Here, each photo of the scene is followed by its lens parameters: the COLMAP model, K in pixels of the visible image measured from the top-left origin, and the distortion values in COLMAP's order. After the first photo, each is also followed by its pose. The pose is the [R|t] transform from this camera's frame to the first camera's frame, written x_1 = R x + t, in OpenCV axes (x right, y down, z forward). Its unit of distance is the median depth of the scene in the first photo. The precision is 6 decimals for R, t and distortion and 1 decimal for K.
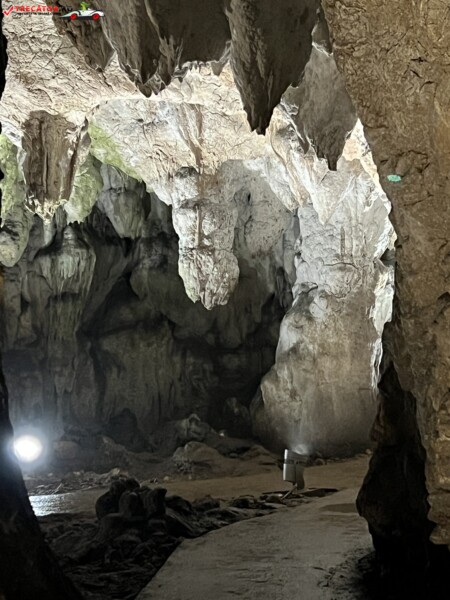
lens RADIAL K [[1327.4, 0, 222.6], [0, 1327.4, 304.0], [0, 0, 1]] dist [0.173614, 0.000000]
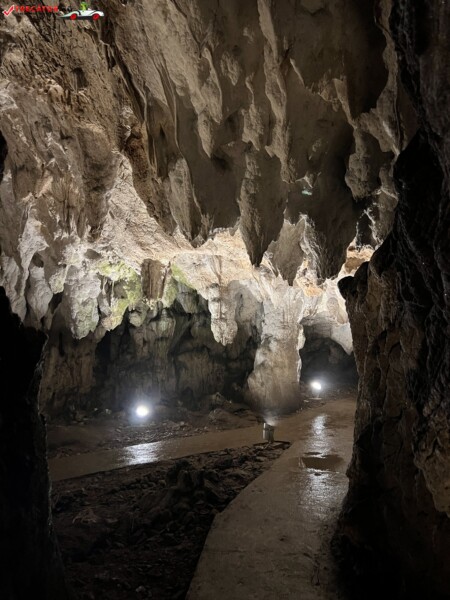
lens RADIAL K [[446.7, 0, 229.4], [0, 446.7, 296.6], [0, 0, 1]] dist [0.009253, 0.000908]
pose [[0.999950, -0.003534, 0.009333, -0.008866], [0.004177, 0.997547, -0.069872, -0.027097], [-0.009063, 0.069907, 0.997512, 0.240035]]
